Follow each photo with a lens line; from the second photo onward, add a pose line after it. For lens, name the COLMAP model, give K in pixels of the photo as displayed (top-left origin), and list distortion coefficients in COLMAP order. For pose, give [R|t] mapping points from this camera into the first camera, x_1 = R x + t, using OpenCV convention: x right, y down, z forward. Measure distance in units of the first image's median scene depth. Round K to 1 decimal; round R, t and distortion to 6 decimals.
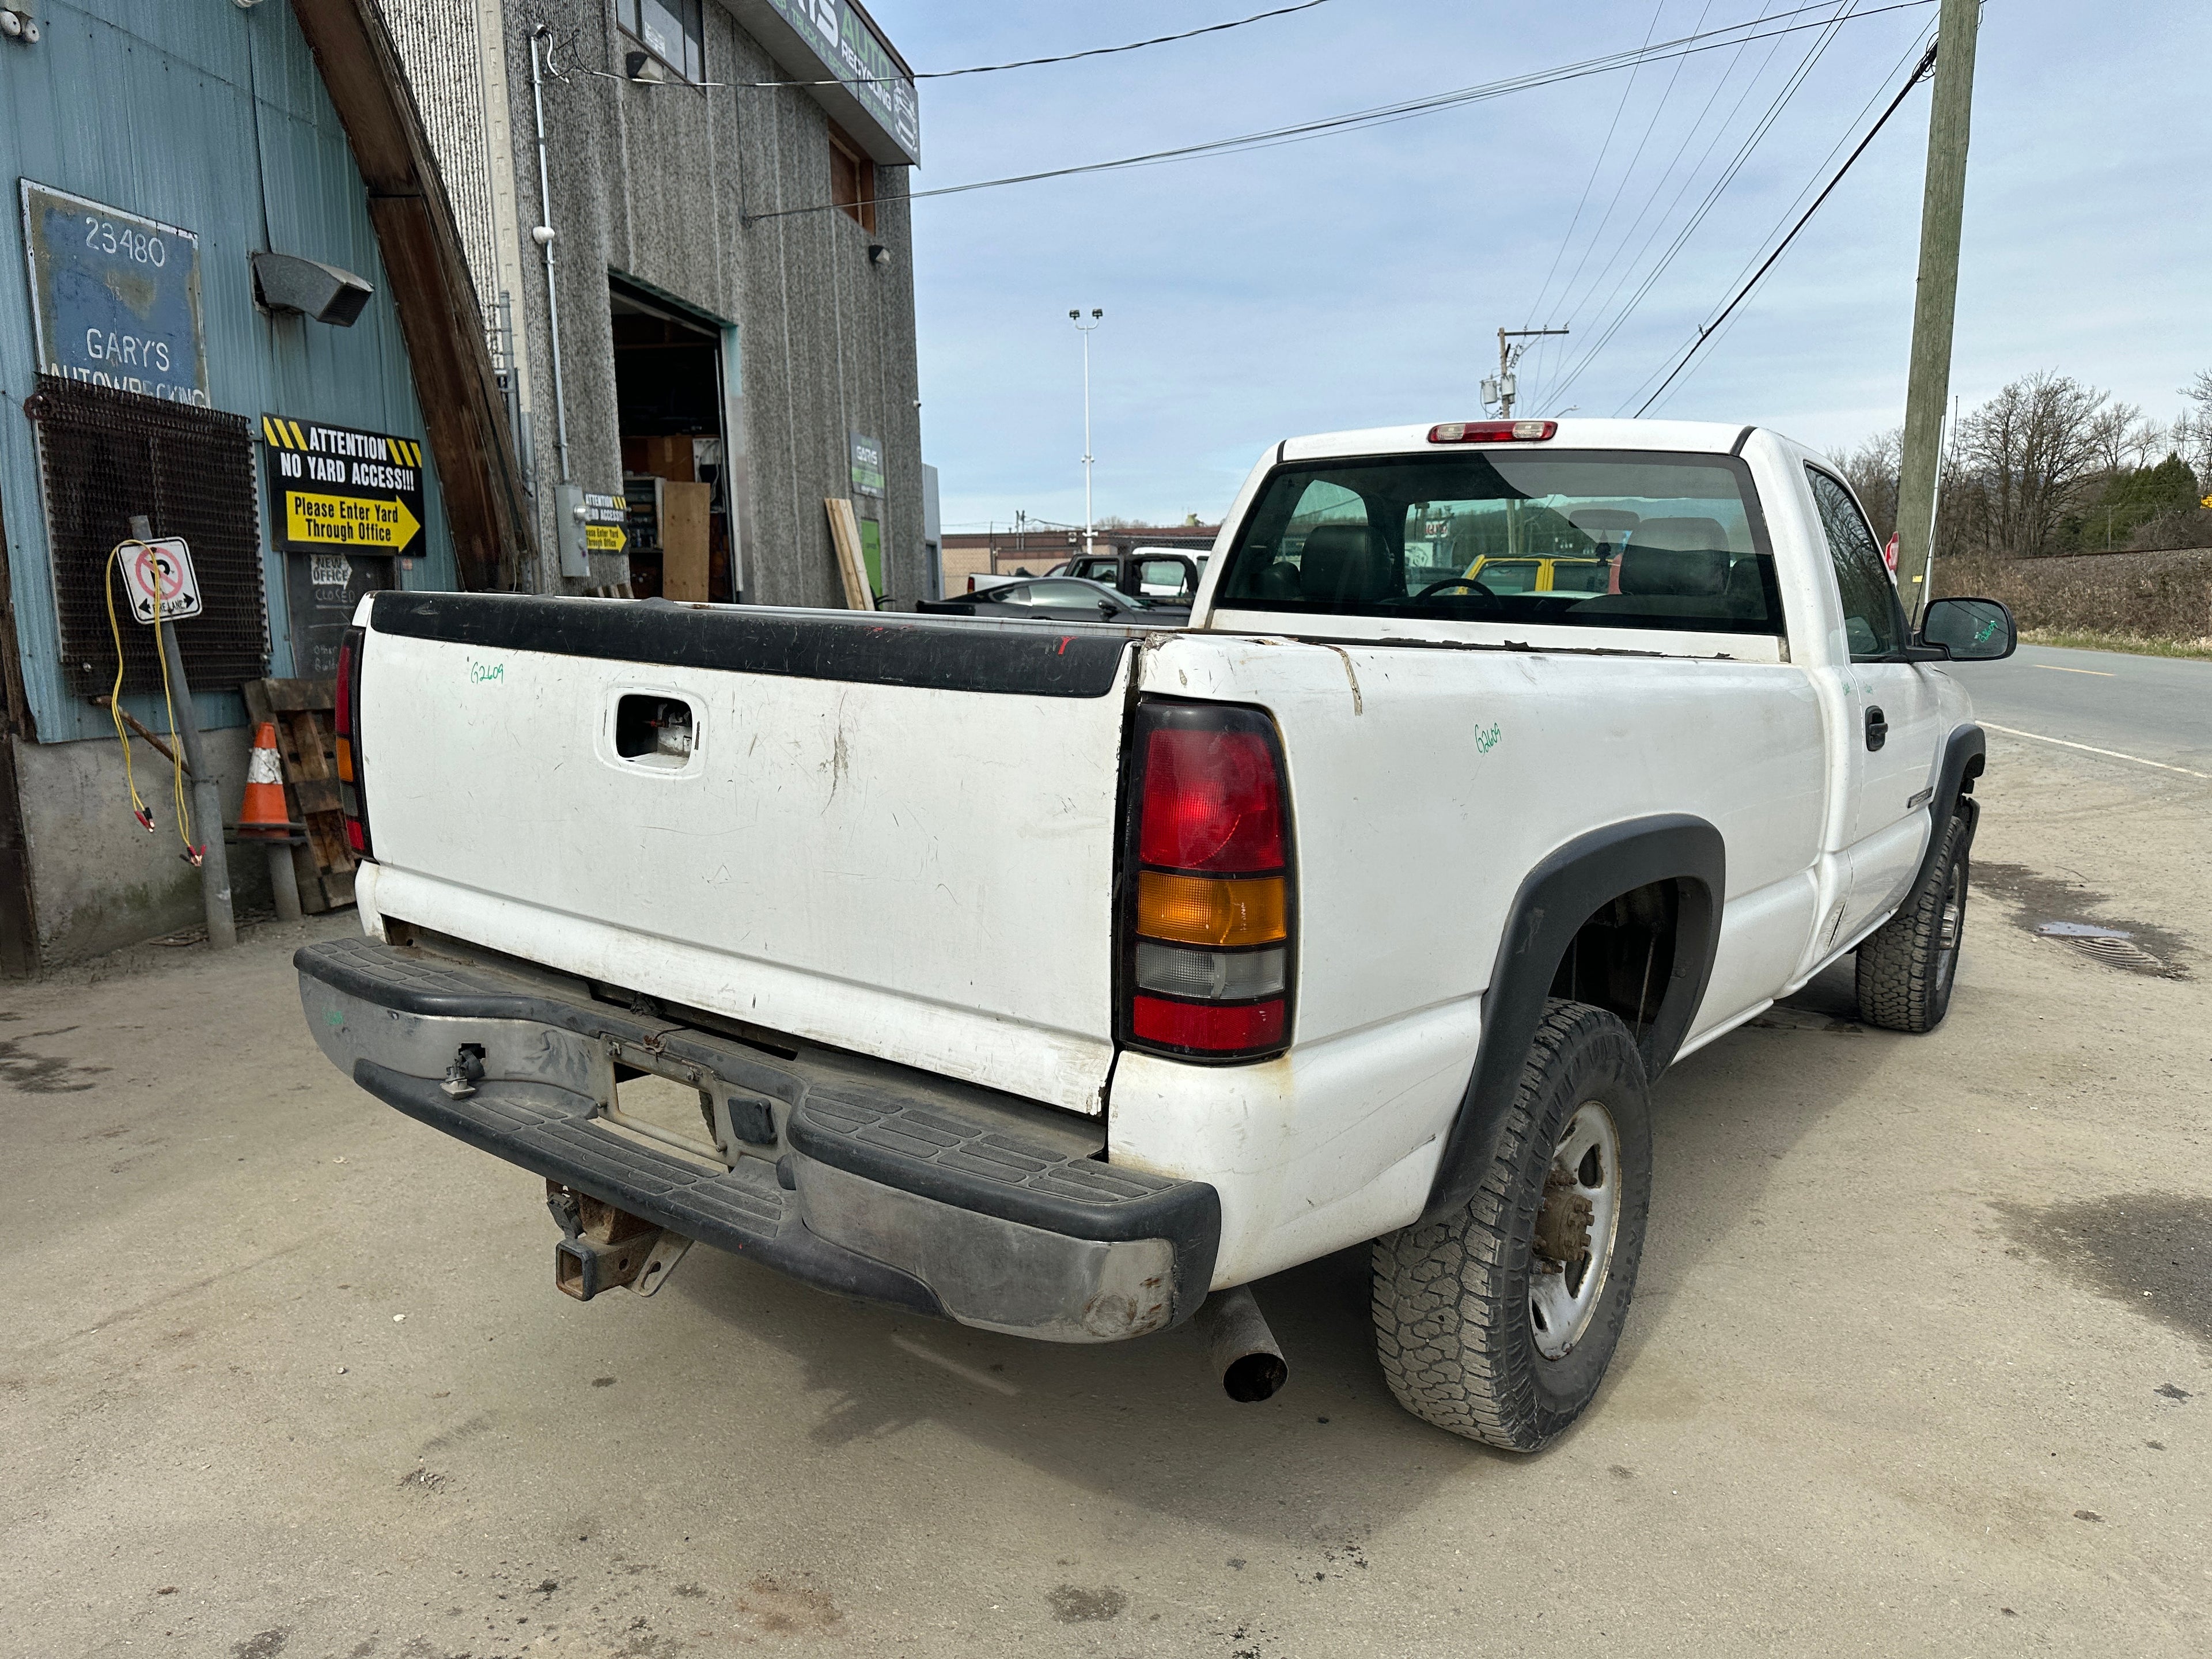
lens RADIAL K [[1558.3, 0, 1122.4], [0, 1558.3, 832.5], [0, 0, 1]] dist [0.031701, -0.039451]
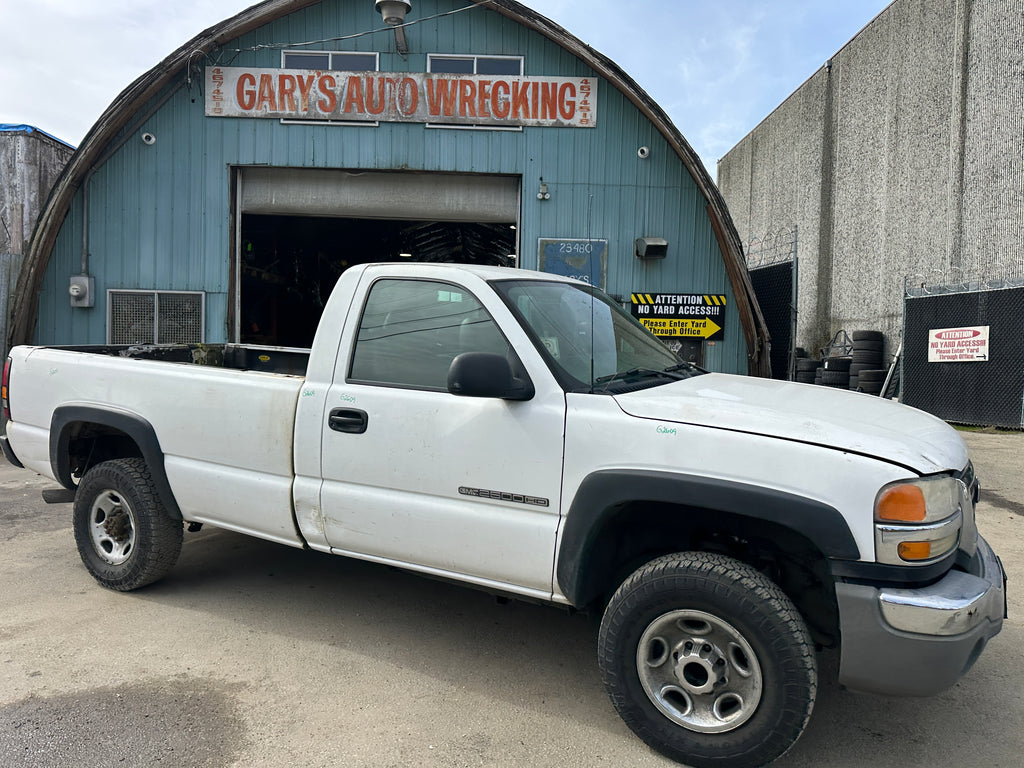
lens RADIAL K [[715.5, 0, 510.8], [0, 715.5, 386.7], [0, 0, 1]] dist [0.046371, -0.051314]
pose [[0.142657, 0.051036, -0.988456, 0.721071], [-0.169704, 0.985142, 0.026373, -0.086529], [0.975115, 0.163982, 0.149198, 0.579108]]
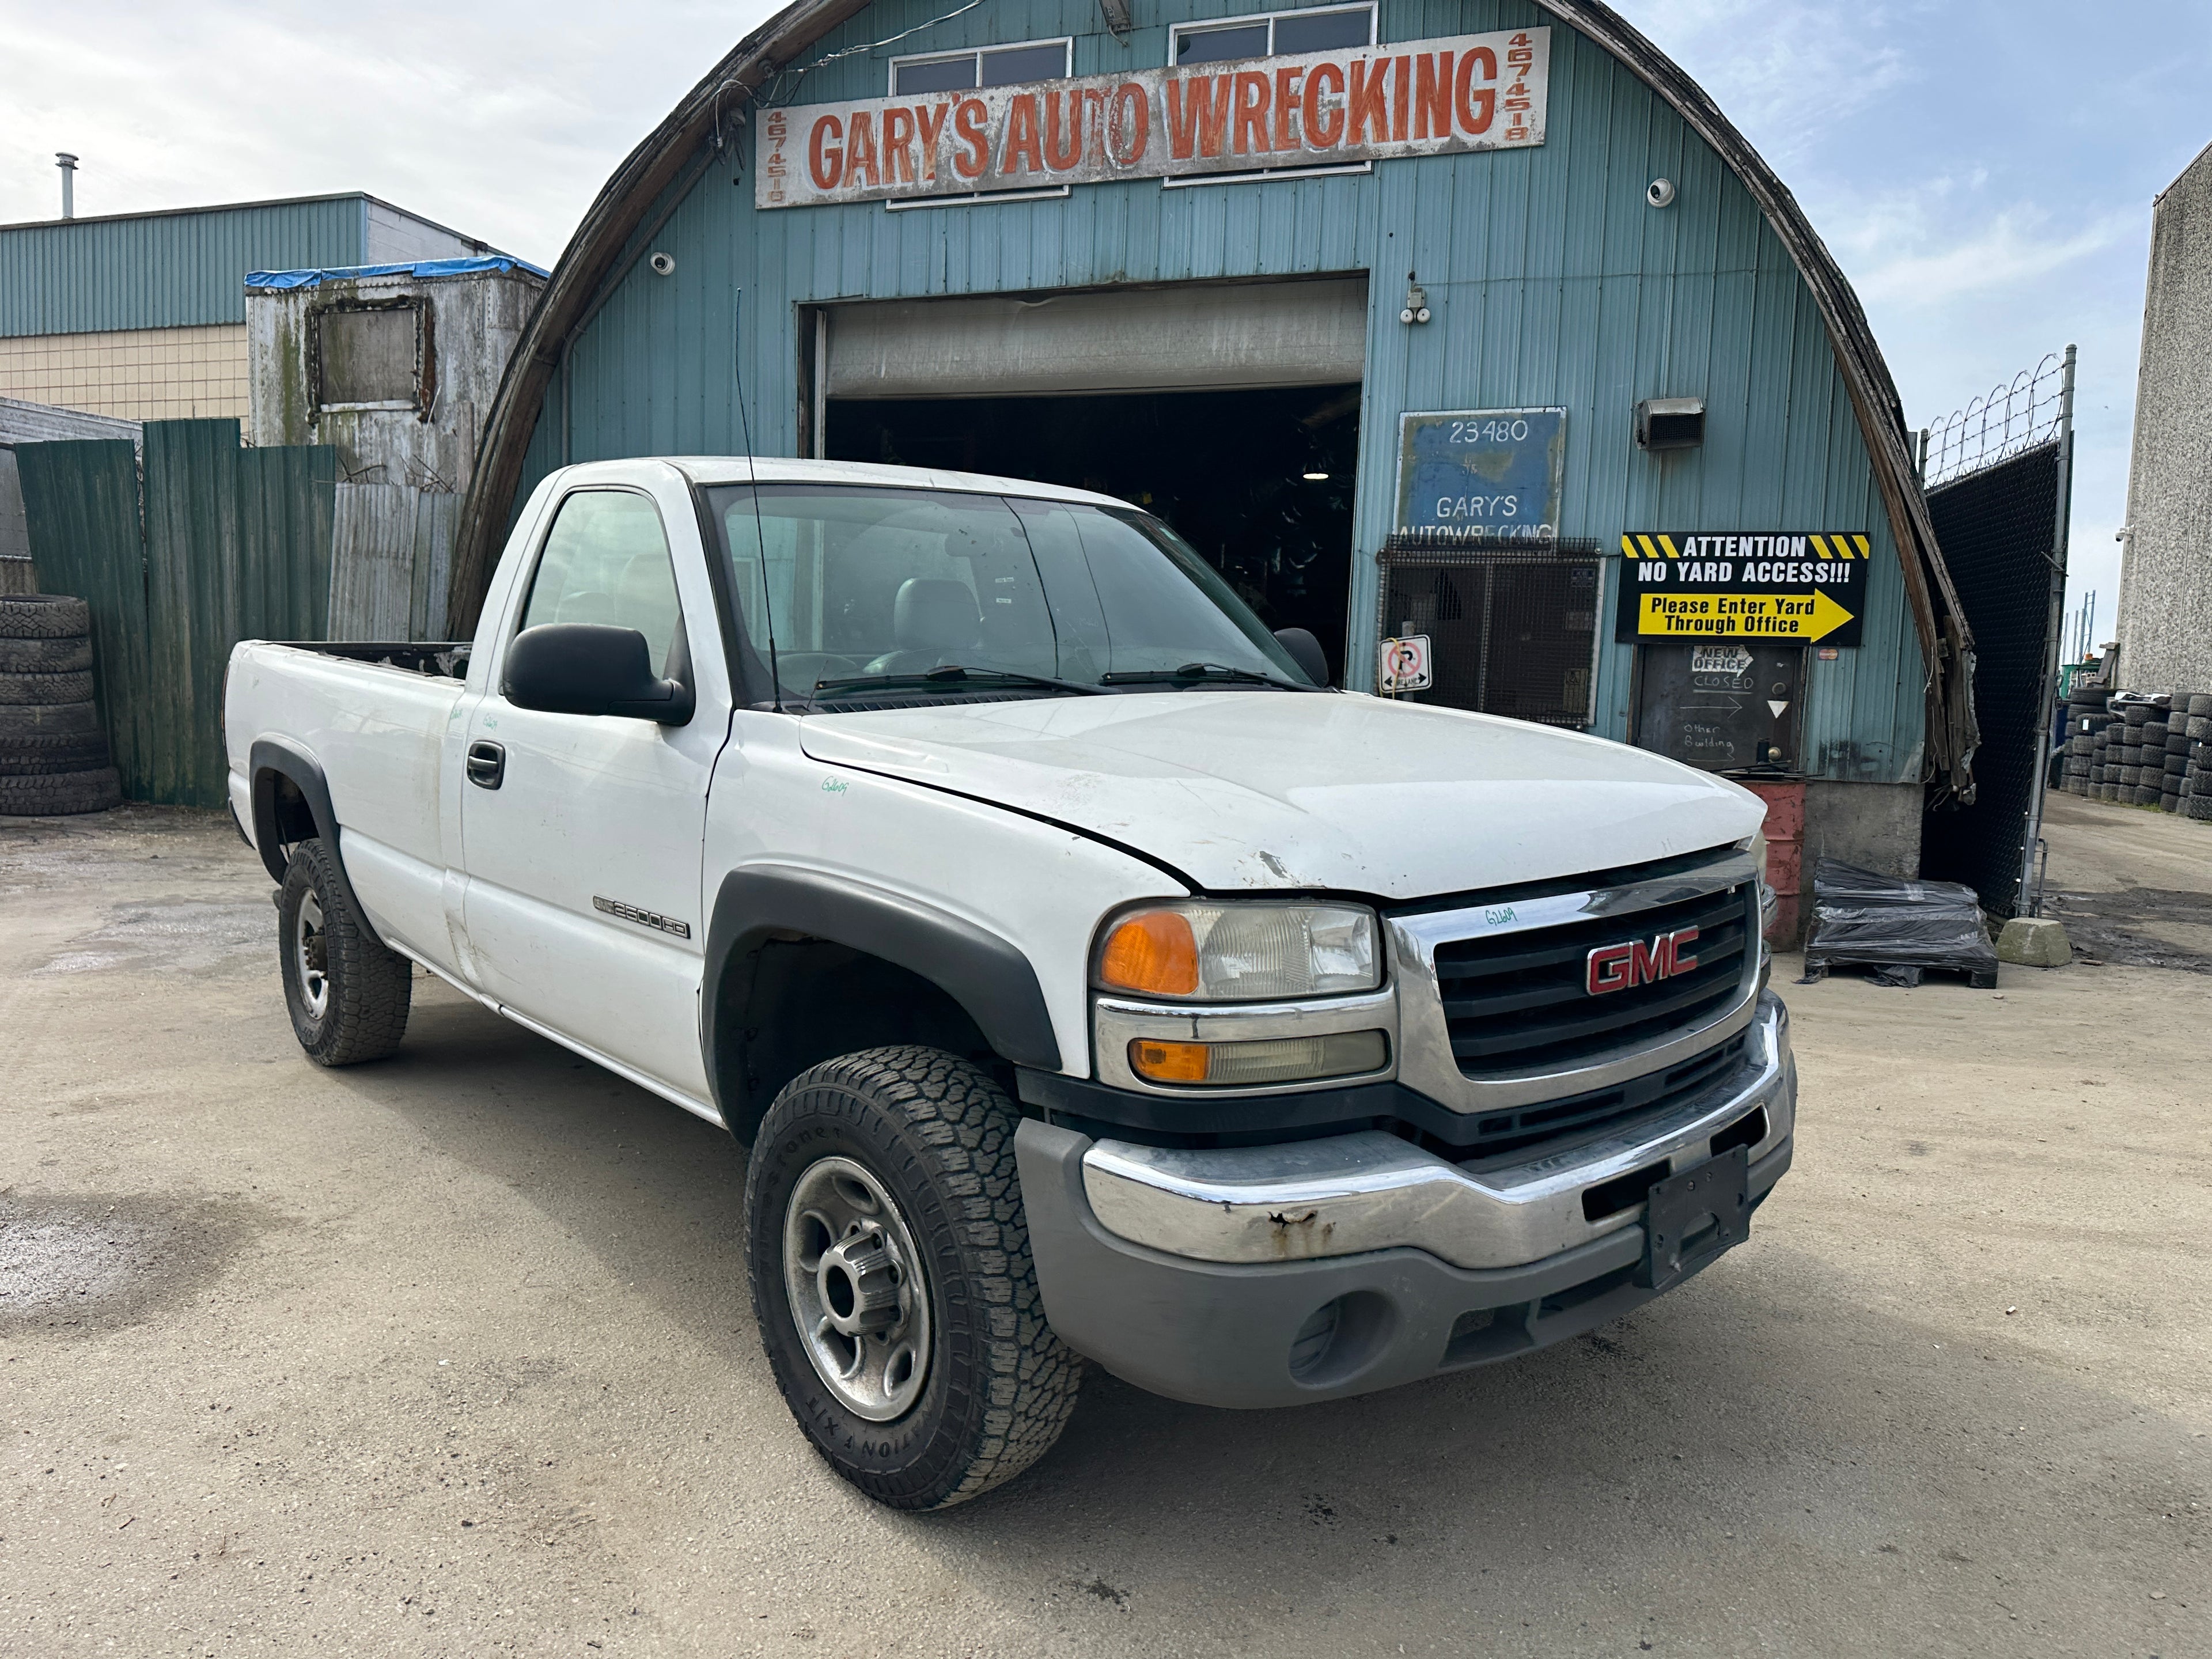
lens RADIAL K [[1545.5, 0, 1101.0], [0, 1545.5, 834.2], [0, 0, 1]] dist [0.046371, -0.051314]
pose [[-0.213965, 0.090646, -0.972627, 0.723406], [-0.175943, 0.975825, 0.129649, -0.116203], [0.960866, 0.198868, -0.192844, 0.848311]]
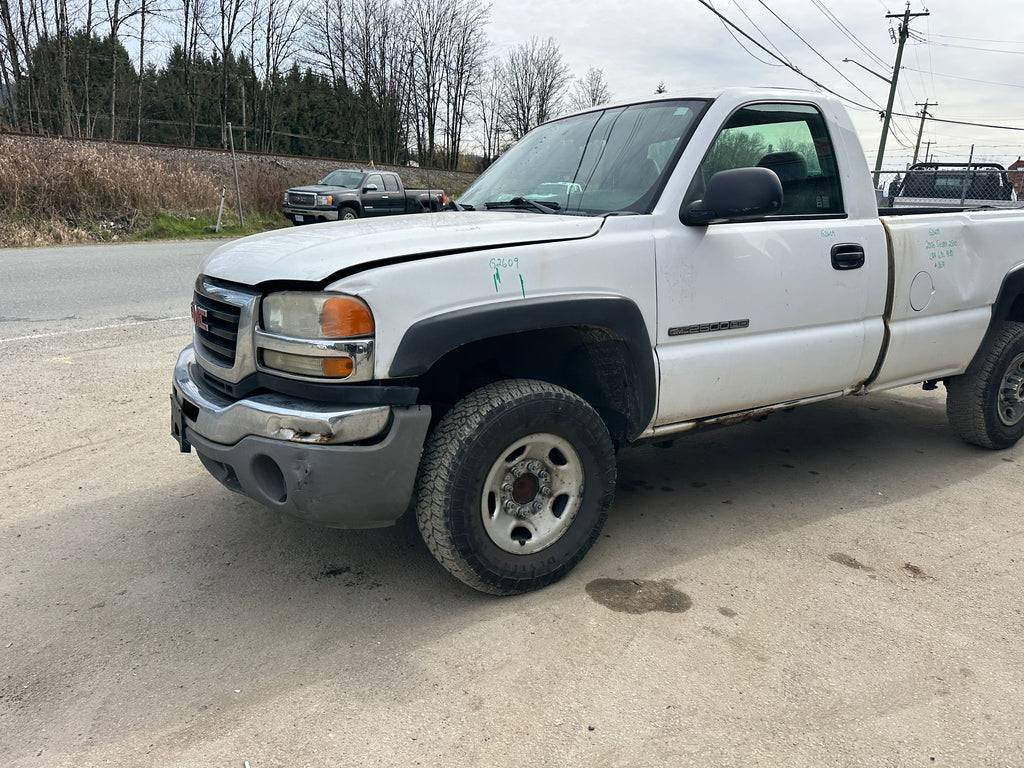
lens RADIAL K [[721.4, 0, 514.7], [0, 721.4, 380.3], [0, 0, 1]] dist [0.031701, -0.039451]
pose [[-0.925831, -0.119480, 0.358555, 0.064514], [0.026525, 0.925832, 0.377004, -0.172156], [-0.377006, 0.358552, -0.853994, 1.178600]]
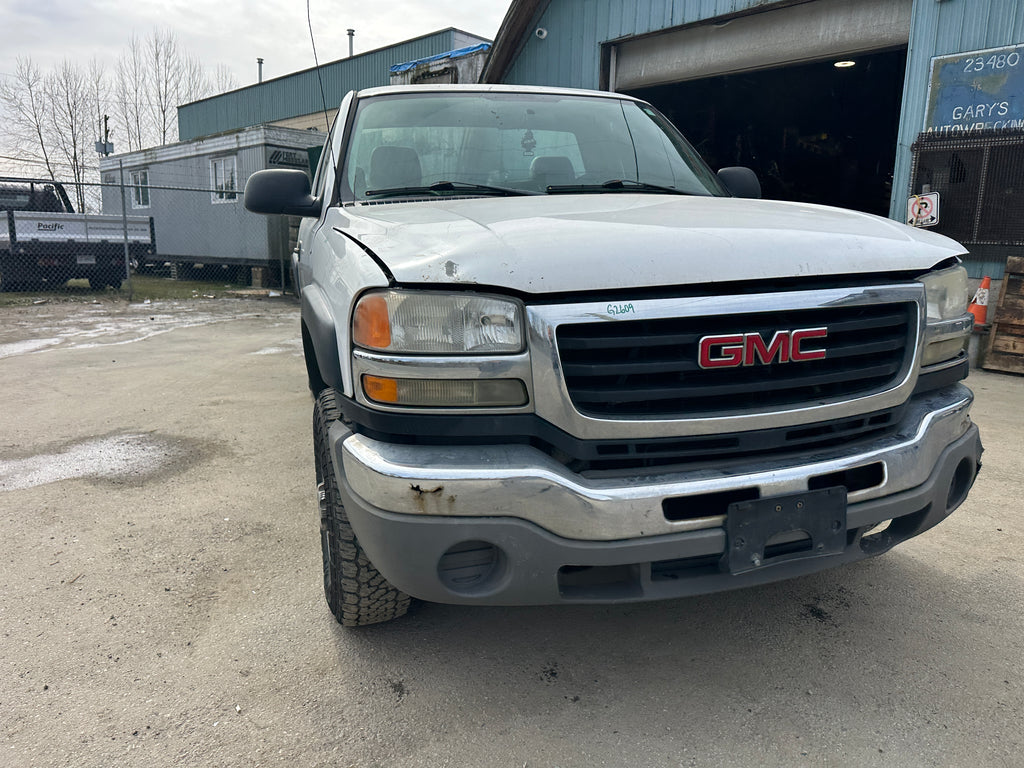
lens RADIAL K [[715.5, 0, 510.9], [0, 715.5, 384.0], [0, 0, 1]] dist [0.046371, -0.051314]
pose [[-0.596316, 0.146964, -0.789182, 0.588102], [-0.131145, 0.952055, 0.276390, -0.106388], [0.791965, 0.268313, -0.548452, 0.969400]]
